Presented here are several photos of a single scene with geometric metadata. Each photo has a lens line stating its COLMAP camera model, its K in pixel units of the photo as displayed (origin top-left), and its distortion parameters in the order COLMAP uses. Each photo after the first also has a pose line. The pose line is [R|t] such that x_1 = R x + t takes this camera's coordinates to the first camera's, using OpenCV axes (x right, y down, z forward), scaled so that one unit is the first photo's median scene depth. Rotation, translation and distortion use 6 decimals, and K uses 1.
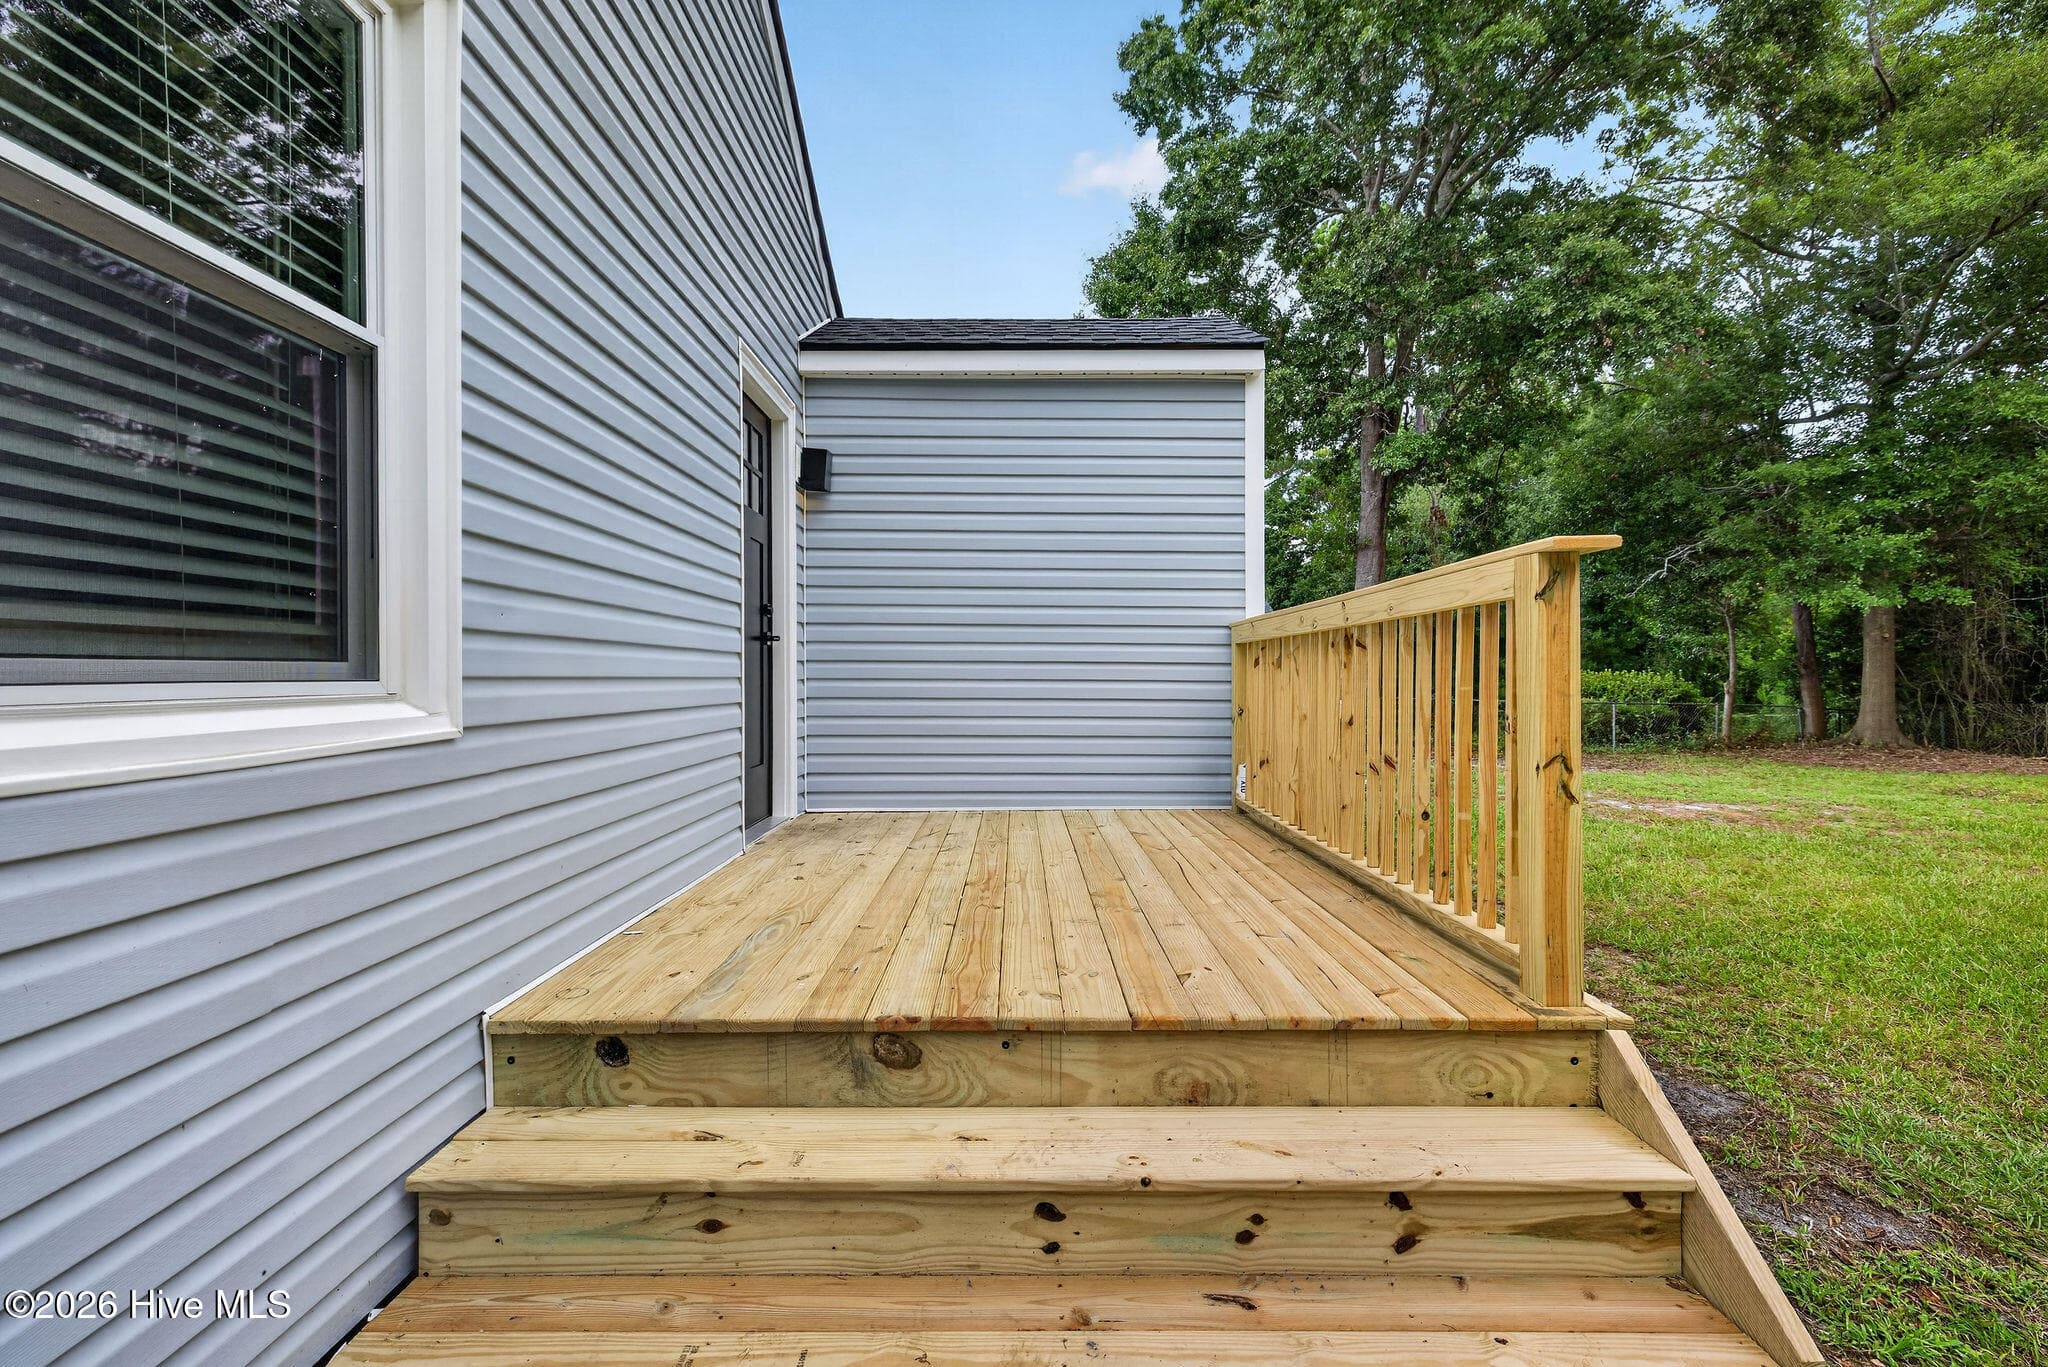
lens RADIAL K [[901.0, 0, 1017.4], [0, 901.0, 675.9], [0, 0, 1]] dist [0.001408, 0.000144]
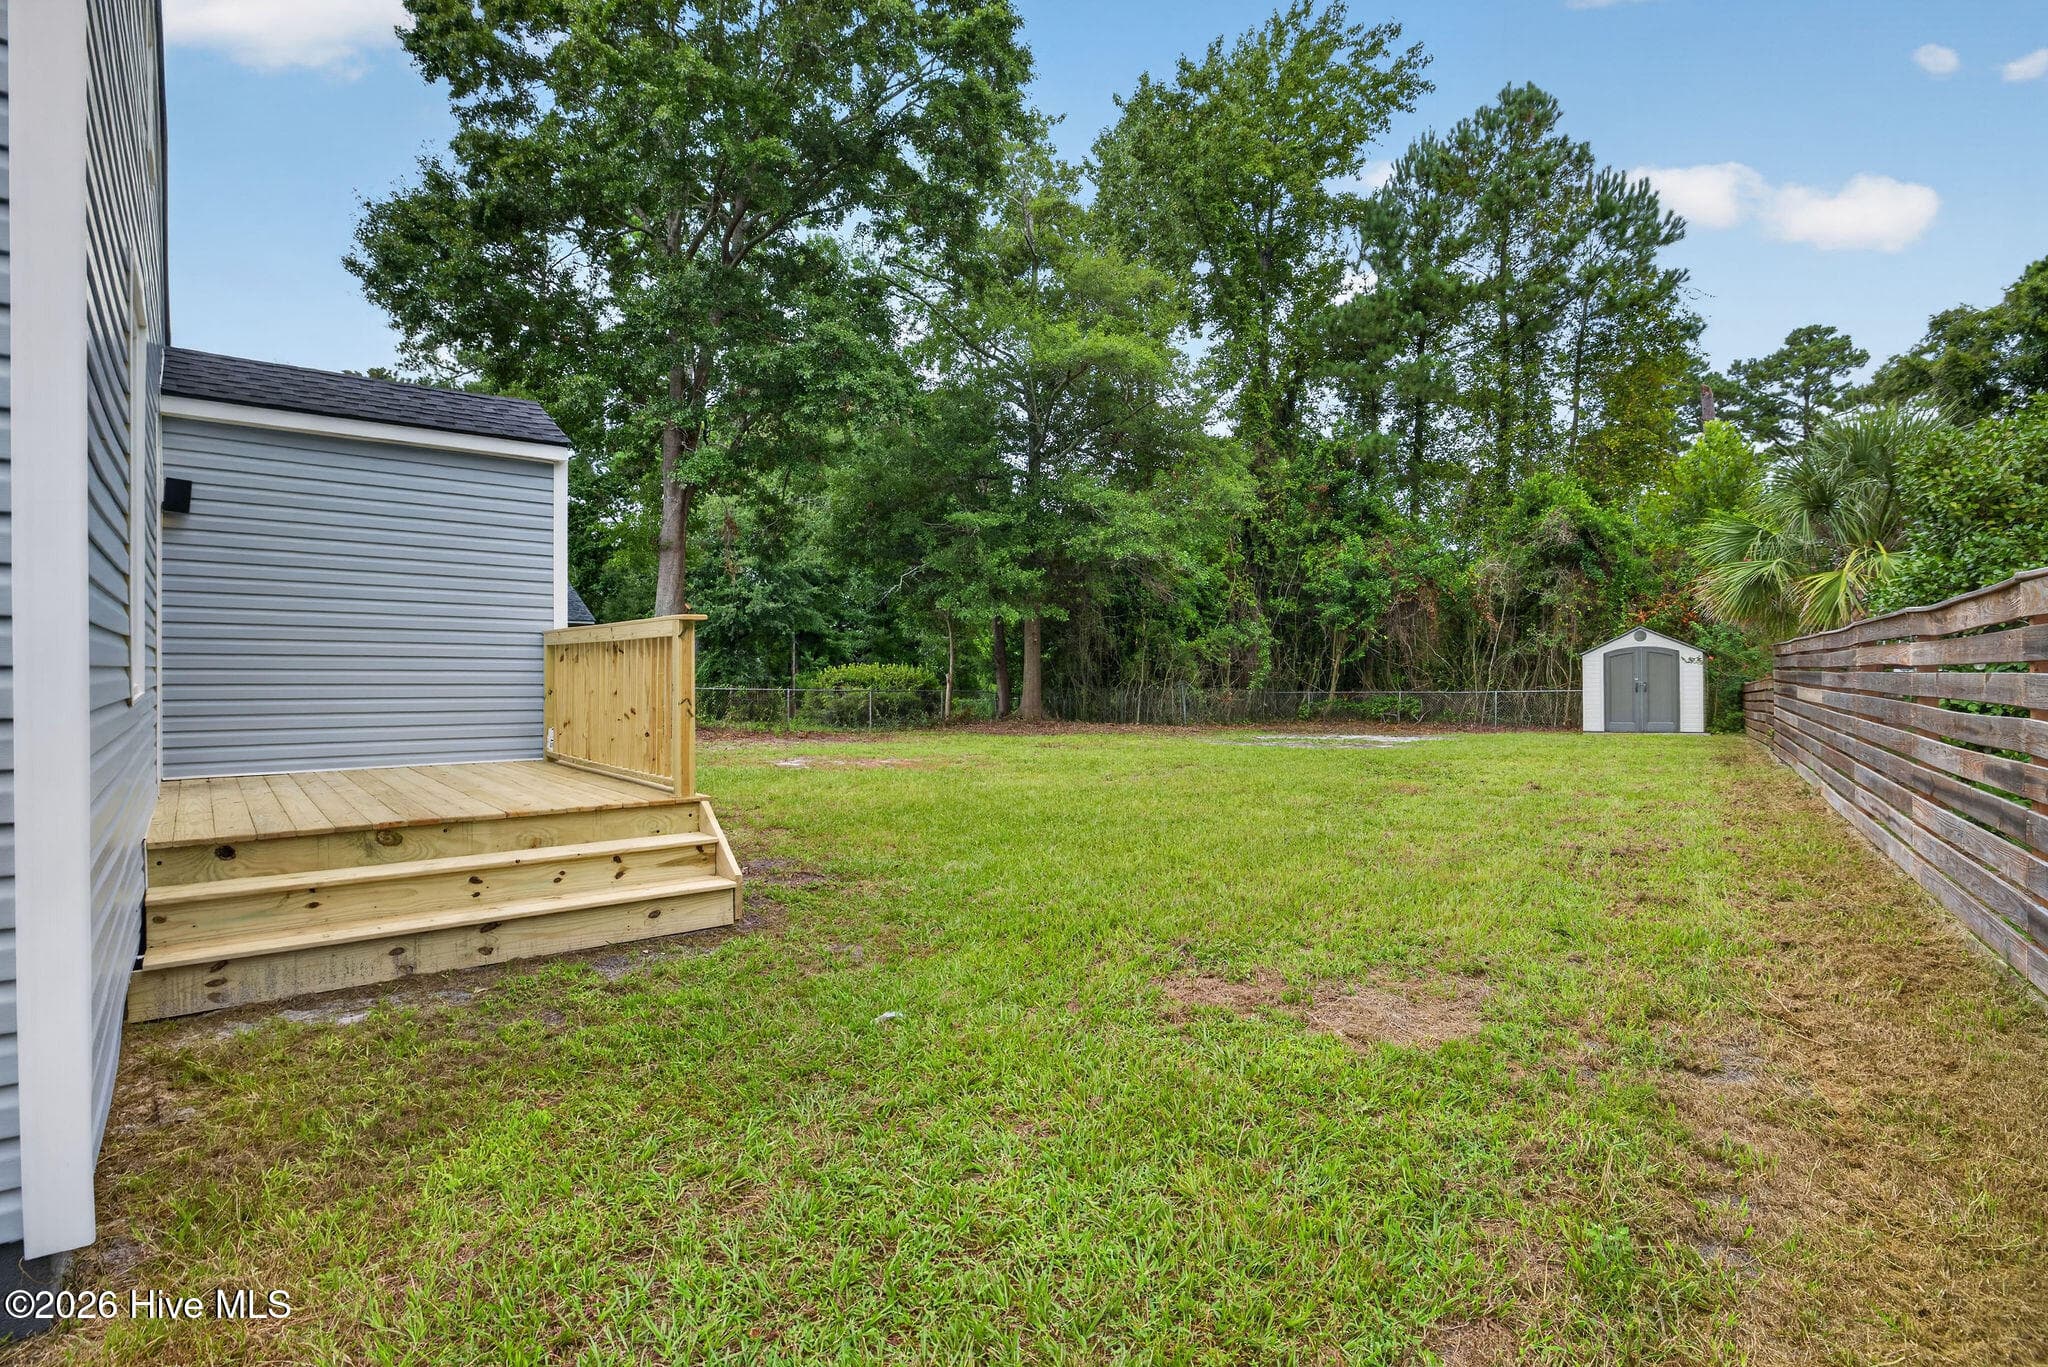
lens RADIAL K [[1031.1, 0, 1010.2], [0, 1031.1, 671.6], [0, 0, 1]] dist [0.001786, 0.000587]
pose [[0.783032, 0.000804, 0.621980, -0.073427], [-0.003318, 0.999990, 0.002884, -0.000129], [-0.621972, -0.004322, 0.783027, -0.272705]]
